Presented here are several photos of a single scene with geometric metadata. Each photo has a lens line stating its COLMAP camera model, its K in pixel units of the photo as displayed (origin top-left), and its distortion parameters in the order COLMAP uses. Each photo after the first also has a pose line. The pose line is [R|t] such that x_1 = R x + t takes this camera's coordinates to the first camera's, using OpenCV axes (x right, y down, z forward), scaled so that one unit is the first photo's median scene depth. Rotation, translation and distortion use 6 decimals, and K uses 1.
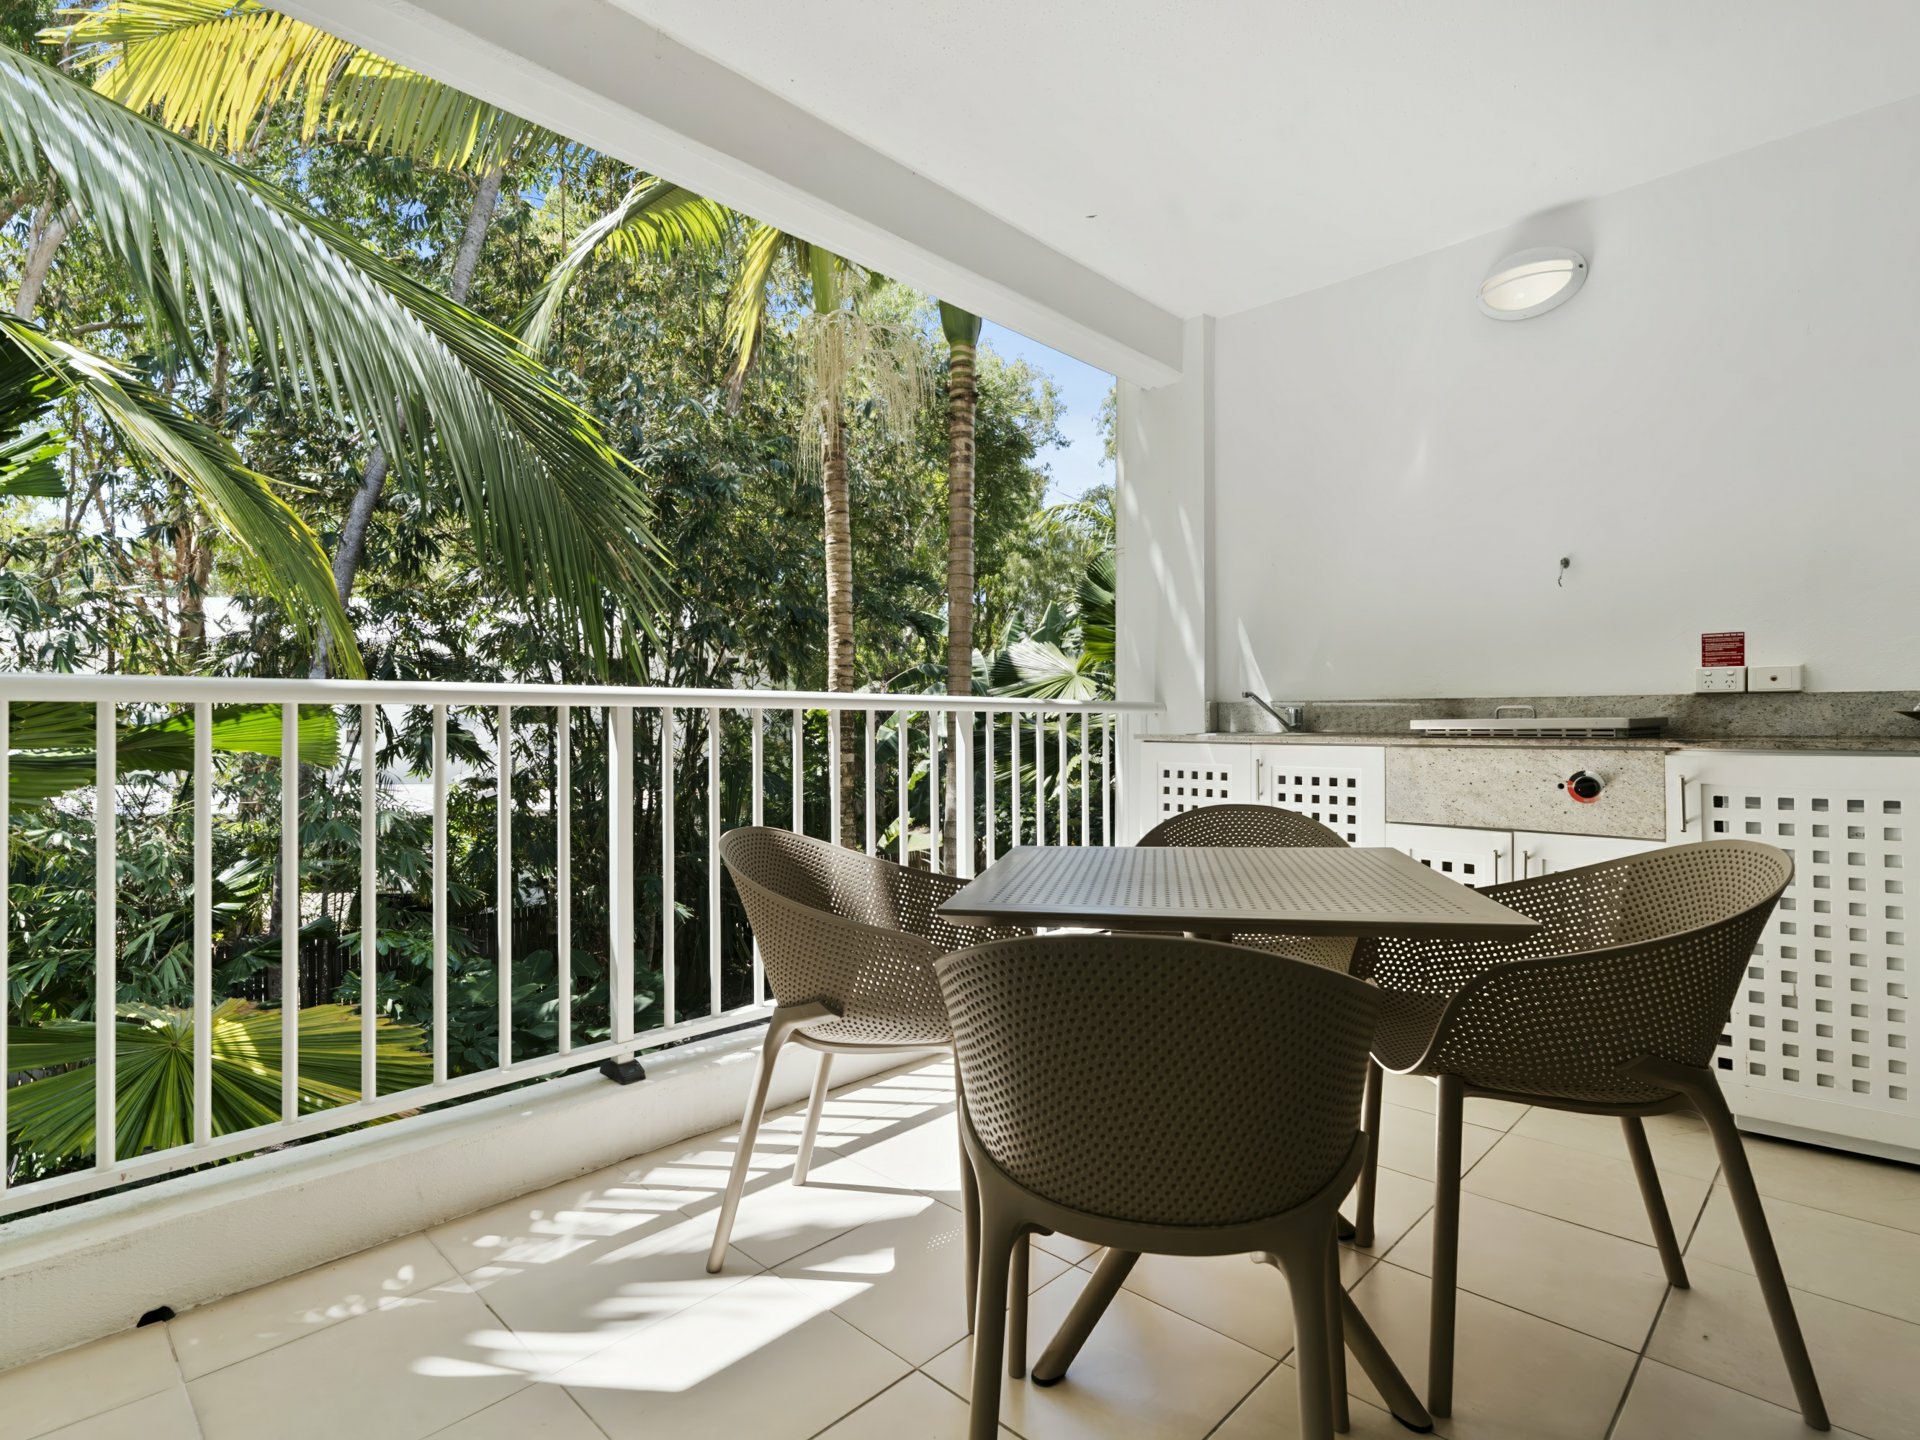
lens RADIAL K [[967.3, 0, 960.0], [0, 967.3, 720.0], [0, 0, 1]] dist [-0.011373, 0.000092]
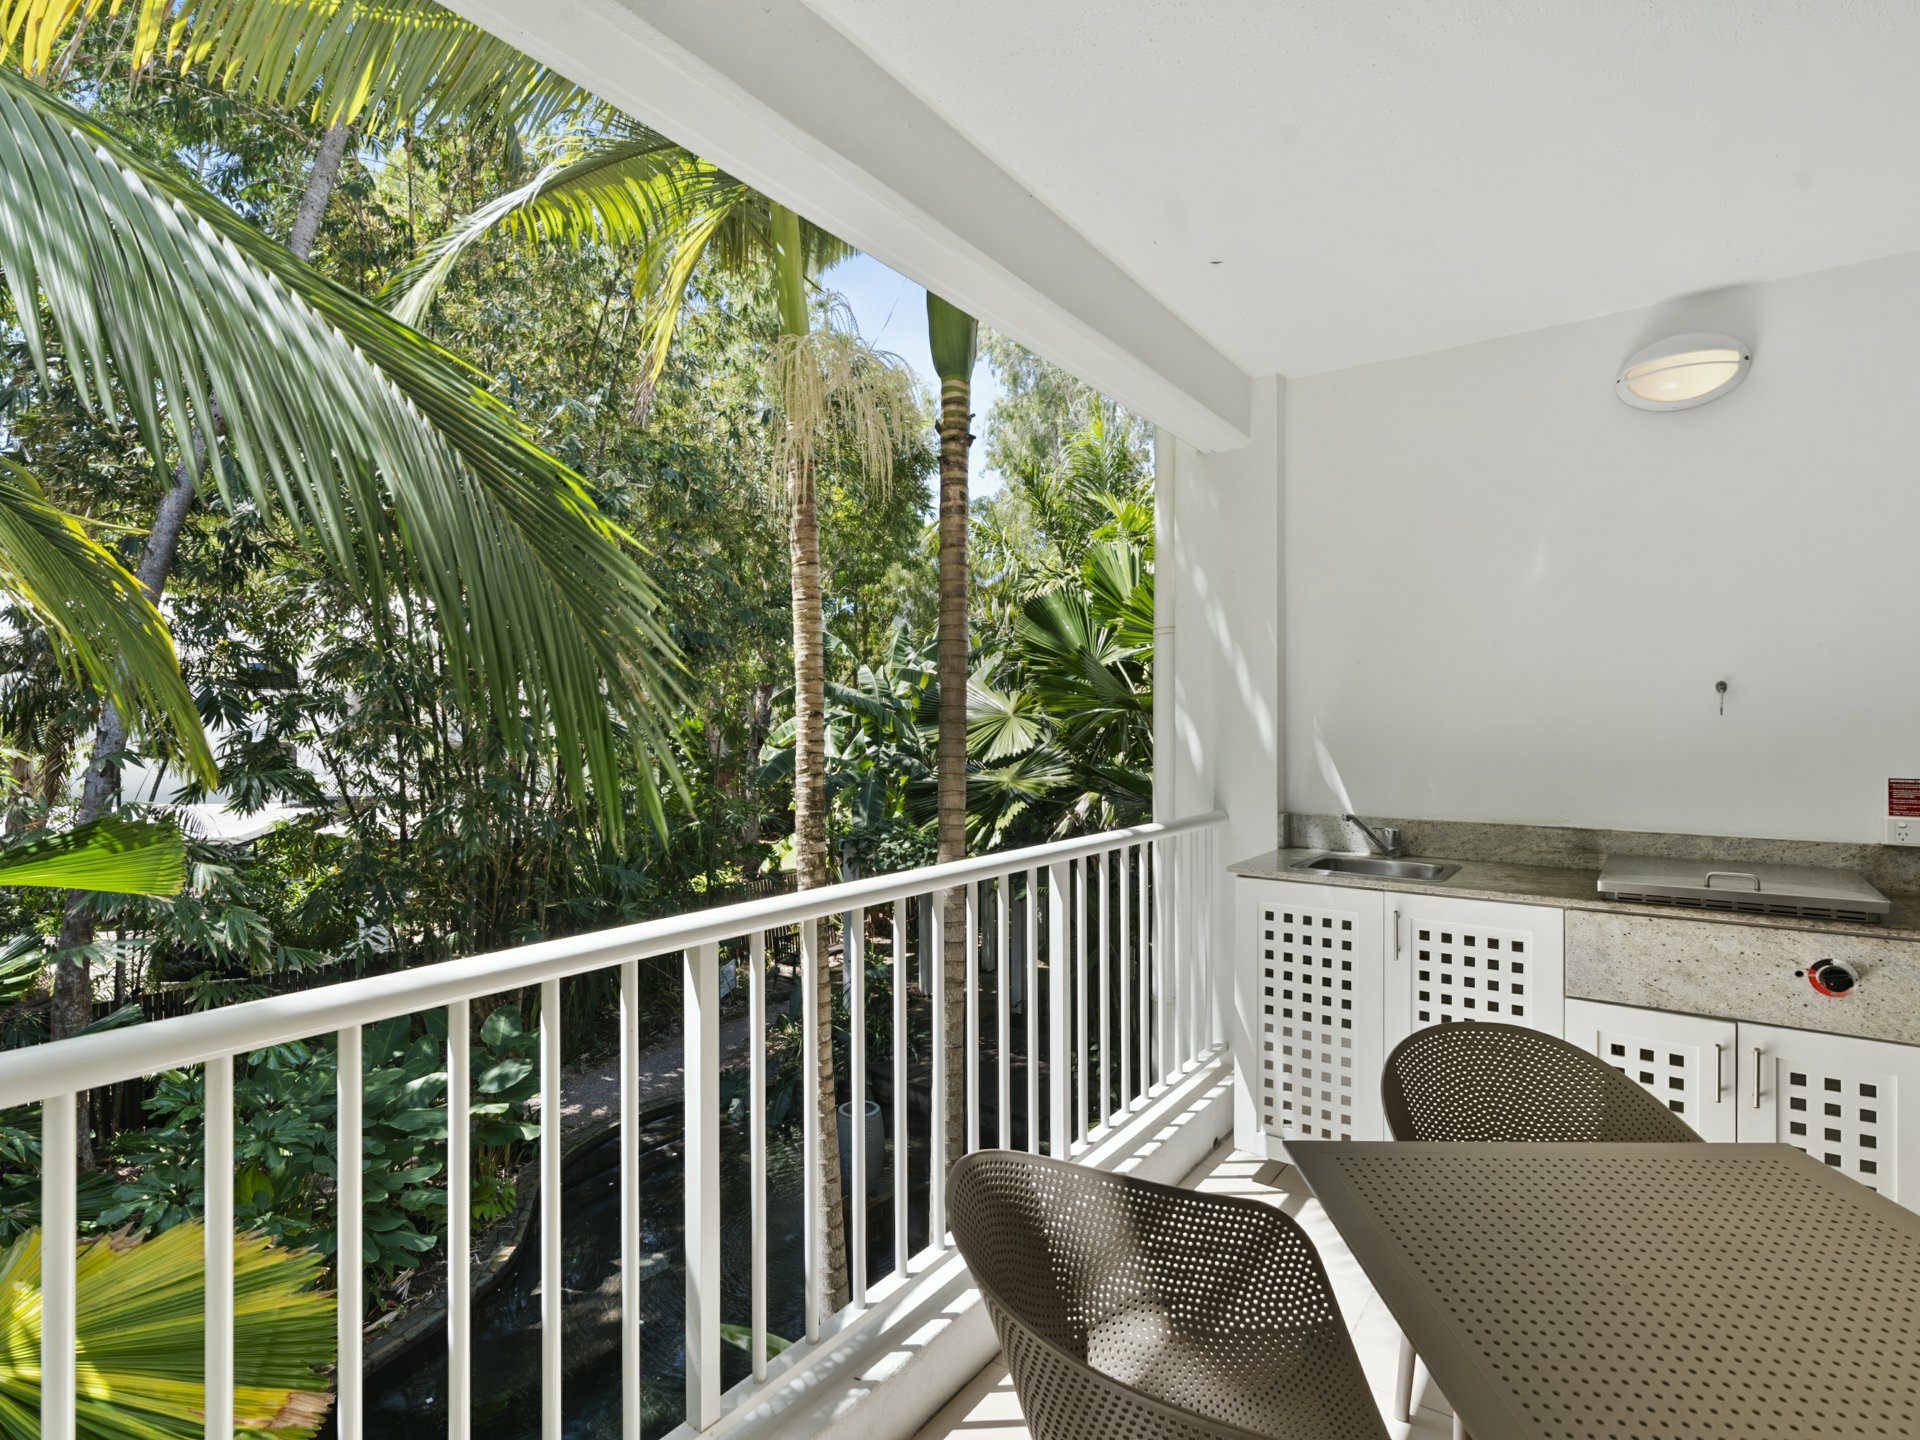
lens RADIAL K [[964.9, 0, 957.3], [0, 964.9, 716.8], [0, 0, 1]] dist [-0.003382, 0.000297]
pose [[0.989496, 0.004336, 0.144498, -0.178332], [-0.003903, 0.999987, -0.003285, -0.112745], [-0.144510, 0.002686, 0.989500, 0.187020]]
